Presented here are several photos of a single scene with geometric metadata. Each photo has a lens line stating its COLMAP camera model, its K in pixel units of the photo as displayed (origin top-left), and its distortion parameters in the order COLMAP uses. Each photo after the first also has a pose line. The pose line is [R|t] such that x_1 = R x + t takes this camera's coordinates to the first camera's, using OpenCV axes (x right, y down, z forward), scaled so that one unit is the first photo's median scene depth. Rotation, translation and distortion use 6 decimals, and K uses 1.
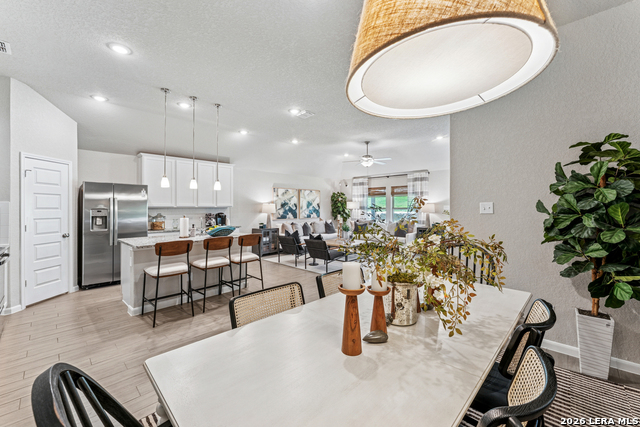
lens RADIAL K [[260.0, 0, 318.3], [0, 260.0, 211.1], [0, 0, 1]] dist [-0.003011, 0.000920]
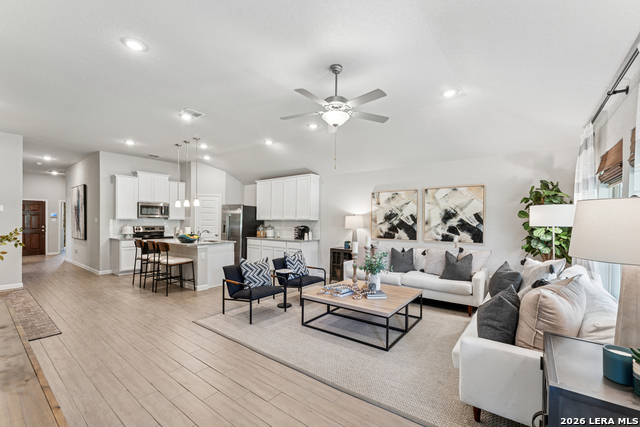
lens RADIAL K [[260.0, 0, 322.2], [0, 260.0, 227.3], [0, 0, 1]] dist [-0.003011, 0.000920]
pose [[0.121790, 0.023211, -0.992284, 0.522956], [-0.022573, 0.999533, 0.020610, -0.008715], [0.992299, 0.019889, 0.122257, 0.811437]]
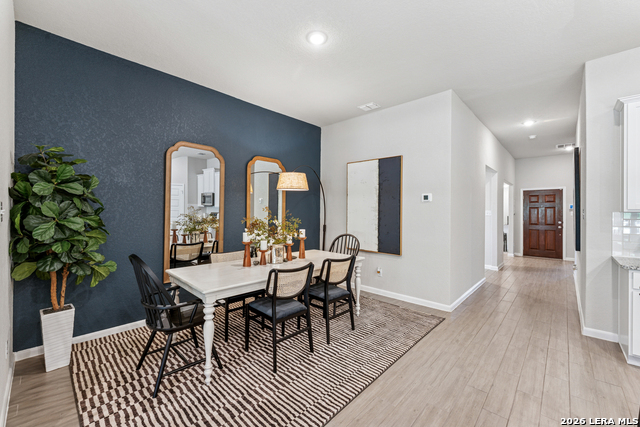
lens RADIAL K [[260.0, 0, 317.5], [0, 260.0, 213.7], [0, 0, 1]] dist [-0.003011, 0.000920]
pose [[-0.999973, -0.000764, -0.007264, -0.001922], [-0.000908, 0.999803, 0.019804, -0.005987], [0.007247, 0.019810, -0.999777, 0.573771]]
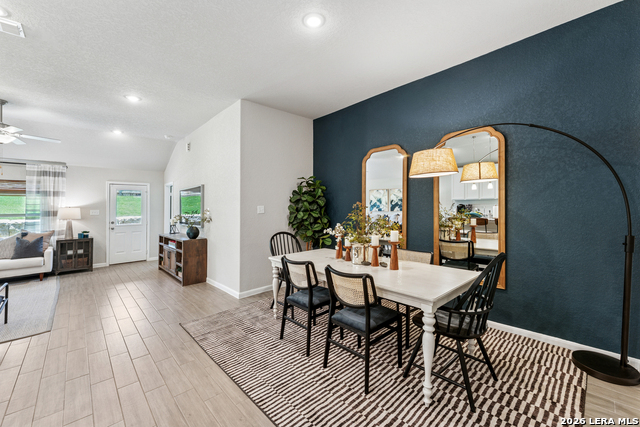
lens RADIAL K [[260.0, 0, 306.2], [0, 260.0, 199.2], [0, 0, 1]] dist [-0.003011, 0.000920]
pose [[0.075105, 0.038705, 0.996424, -0.290482], [0.030833, 0.998678, -0.041117, -0.000347], [-0.996699, 0.033811, 0.073812, 0.249438]]
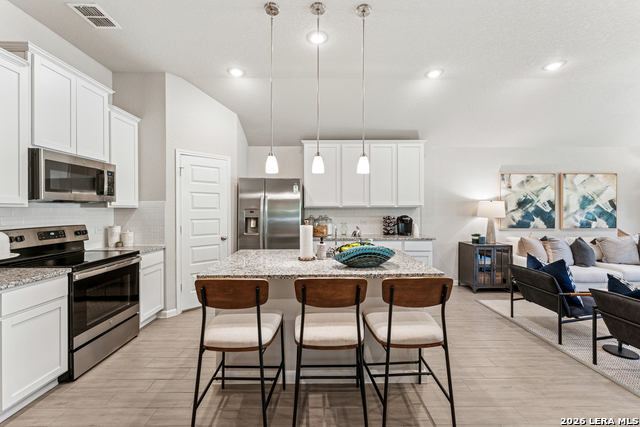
lens RADIAL K [[260.0, 0, 319.0], [0, 260.0, 209.7], [0, 0, 1]] dist [-0.003011, 0.000920]
pose [[0.699010, 0.002744, -0.715107, -0.044292], [-0.010470, 0.999925, -0.006398, -0.002105], [0.715036, 0.011960, 0.698986, 0.320550]]
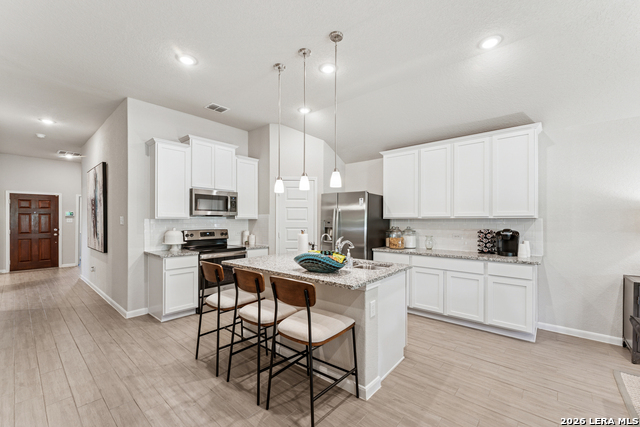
lens RADIAL K [[260.0, 0, 322.9], [0, 260.0, 223.7], [0, 0, 1]] dist [-0.003011, 0.000920]
pose [[0.058783, 0.011386, -0.998206, 0.090651], [-0.017165, 0.999799, 0.010393, -0.003223], [0.998123, 0.016523, 0.058967, 0.524725]]
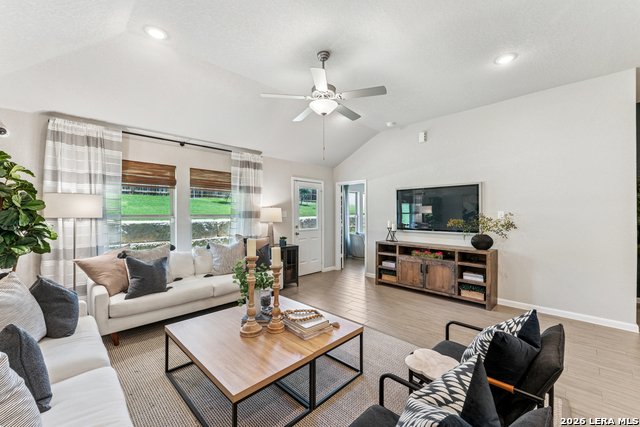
lens RADIAL K [[260.0, 0, 319.7], [0, 260.0, 211.2], [0, 0, 1]] dist [-0.003011, 0.000920]
pose [[0.020160, 0.012007, 0.999725, -0.196058], [0.013315, 0.999836, -0.012277, -0.011008], [-0.999708, 0.013558, 0.019996, 0.876818]]
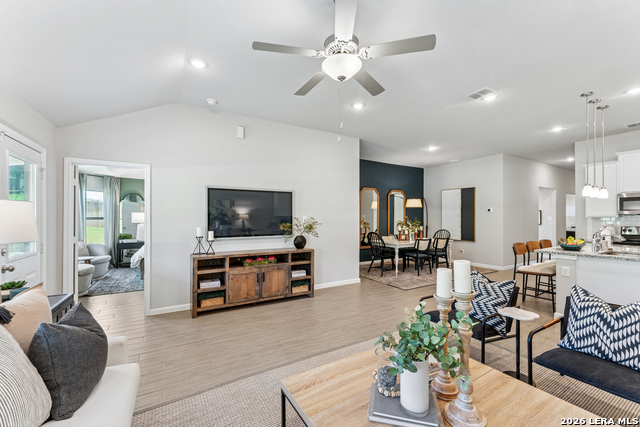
lens RADIAL K [[260.0, 0, 320.2], [0, 260.0, 215.0], [0, 0, 1]] dist [-0.003011, 0.000920]
pose [[-0.962327, 0.006736, 0.271812, 0.115141], [0.007190, 0.999974, 0.000676, -0.015200], [-0.271800, 0.002605, -0.962350, 1.132880]]
